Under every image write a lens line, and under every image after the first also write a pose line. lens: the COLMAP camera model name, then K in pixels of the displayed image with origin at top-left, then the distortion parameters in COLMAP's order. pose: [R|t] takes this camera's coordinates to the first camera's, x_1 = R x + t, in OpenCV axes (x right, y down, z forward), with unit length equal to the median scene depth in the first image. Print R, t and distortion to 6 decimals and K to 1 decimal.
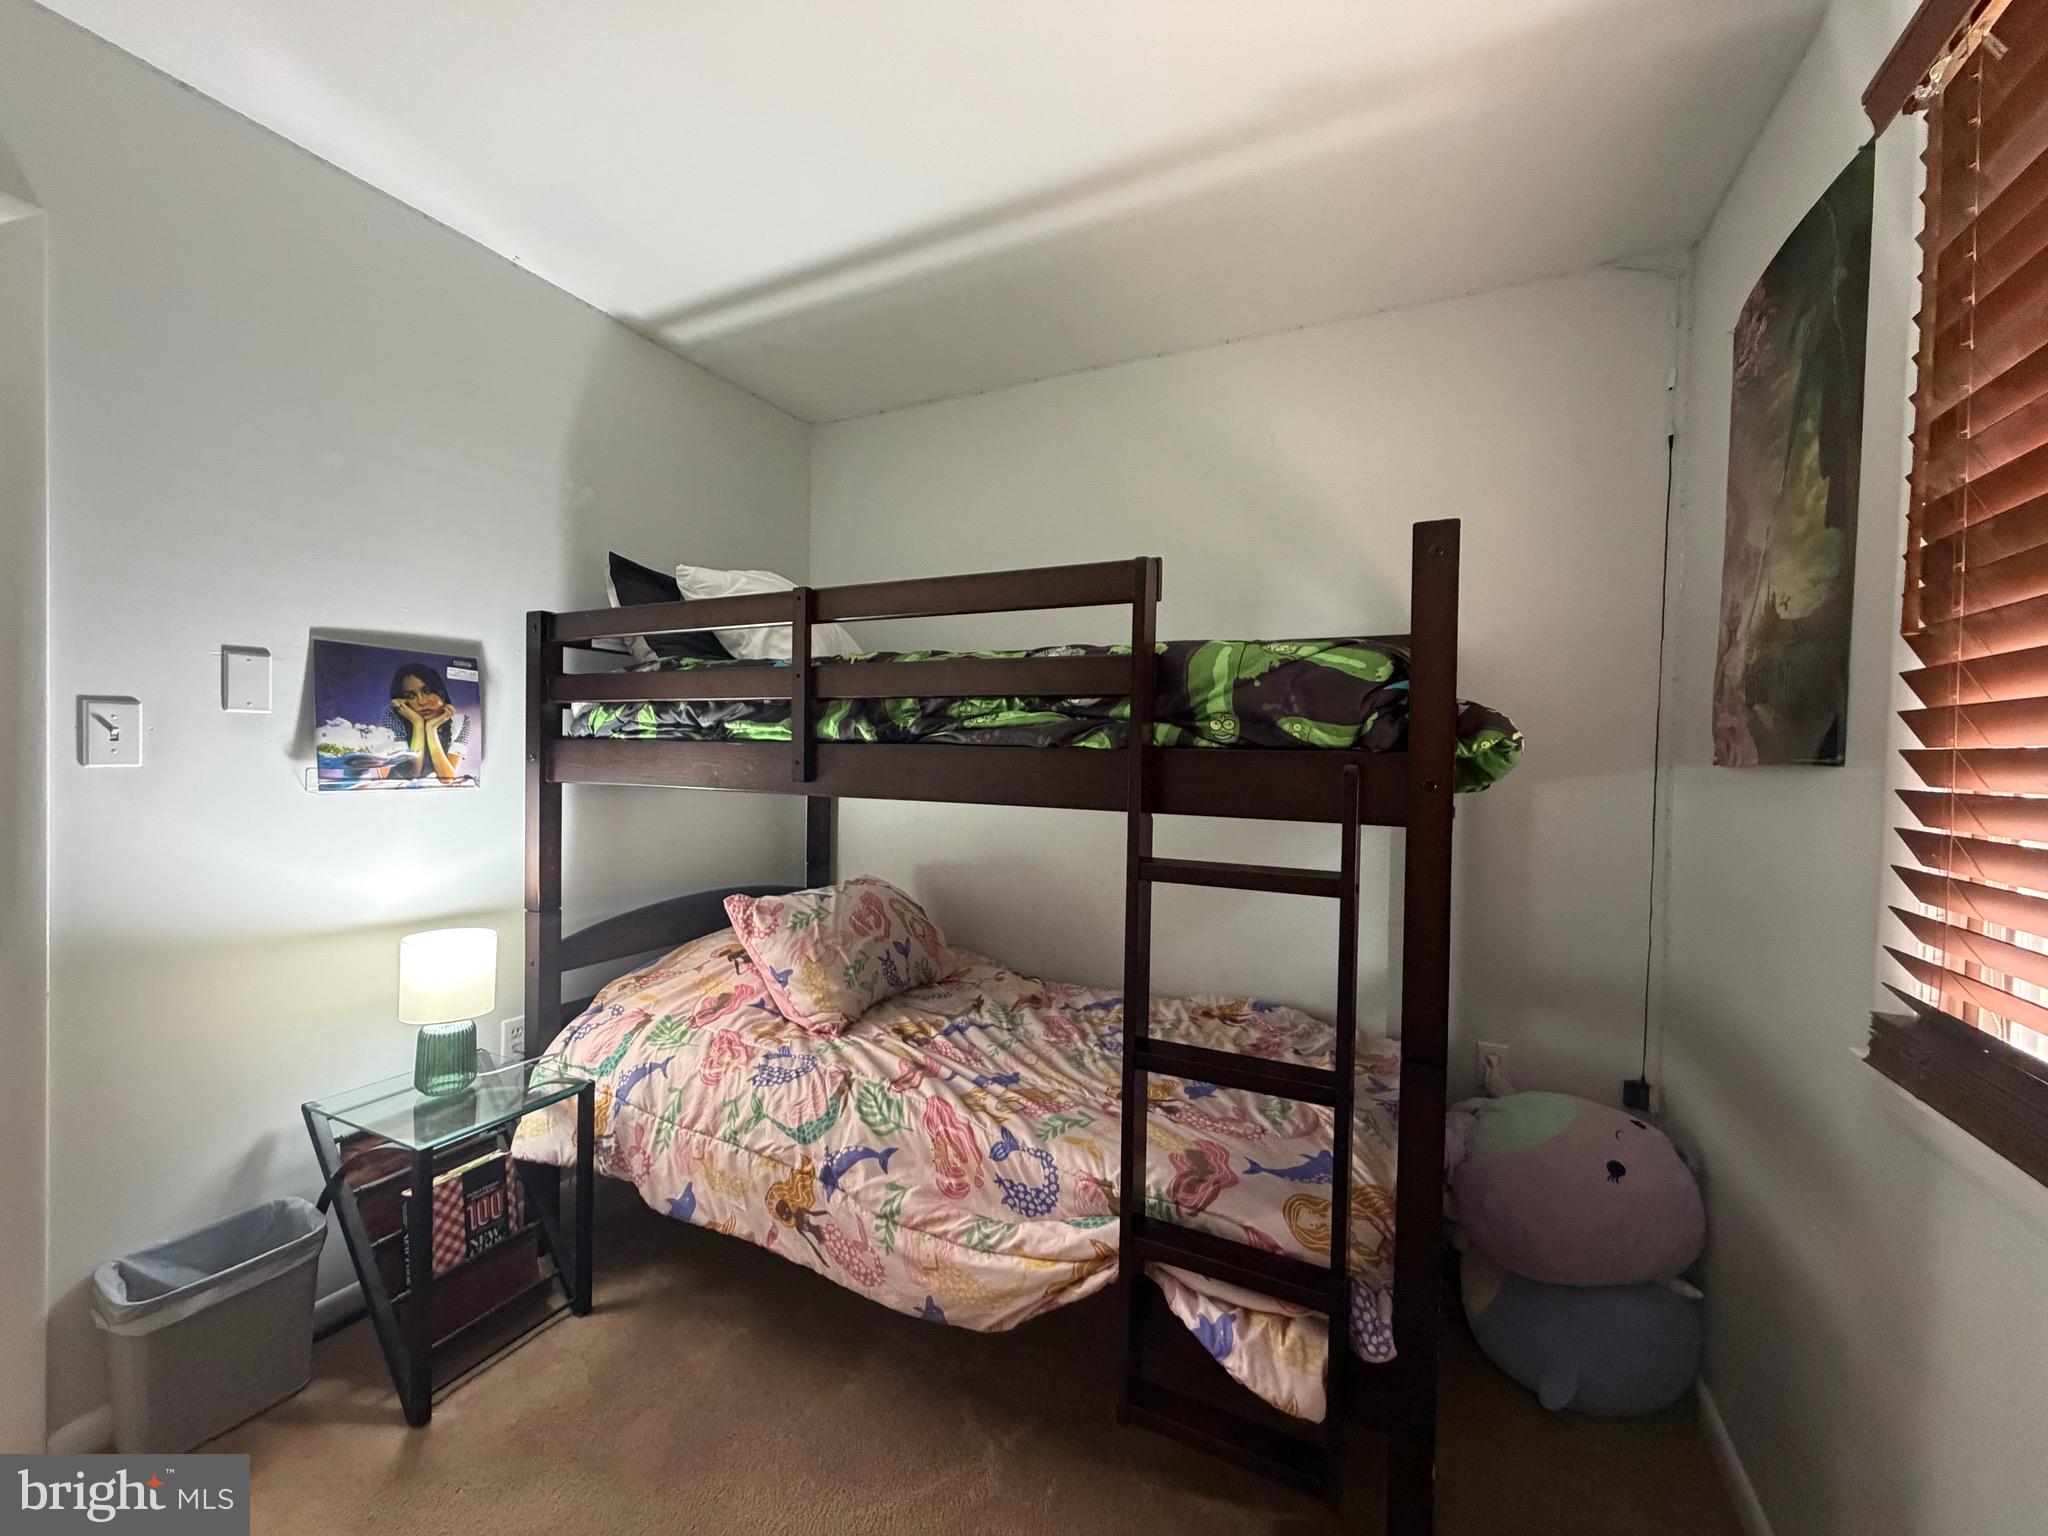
lens RADIAL K [[814.5, 0, 1019.0], [0, 814.5, 768.3], [0, 0, 1]] dist [0.000351, 0.000049]
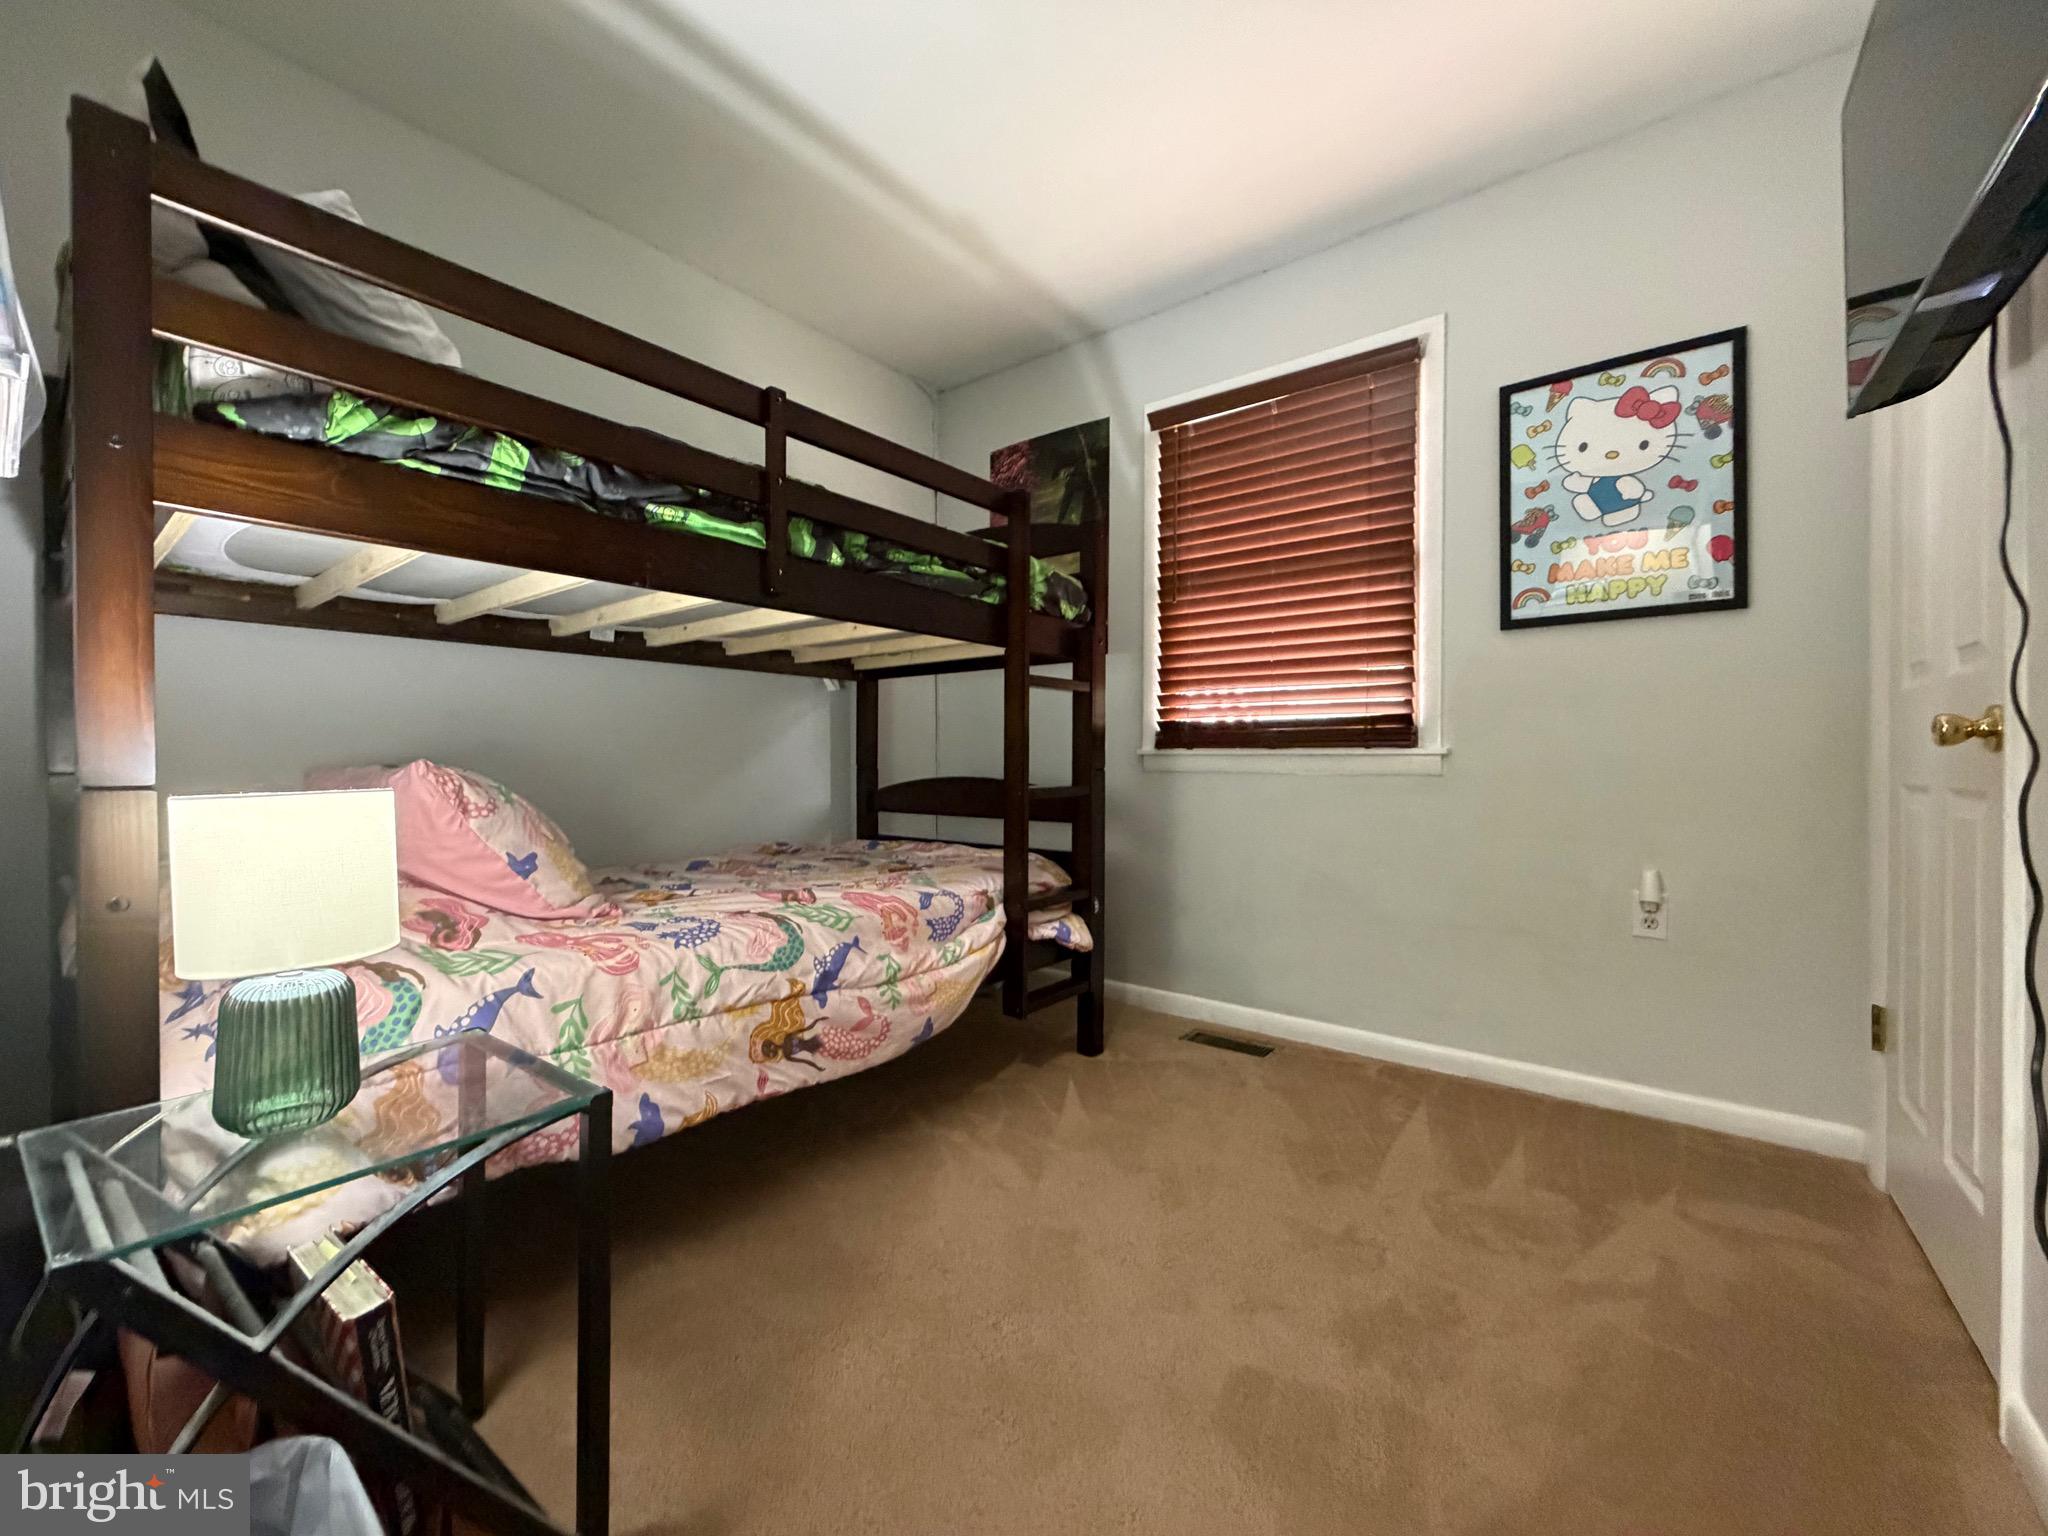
lens RADIAL K [[814.5, 0, 1019.0], [0, 814.5, 768.3], [0, 0, 1]] dist [0.000351, 0.000049]
pose [[0.201571, -0.031724, 0.978960, -1.170615], [0.021092, 0.999384, 0.028043, 0.204152], [-0.979247, 0.014996, 0.202116, 0.538476]]
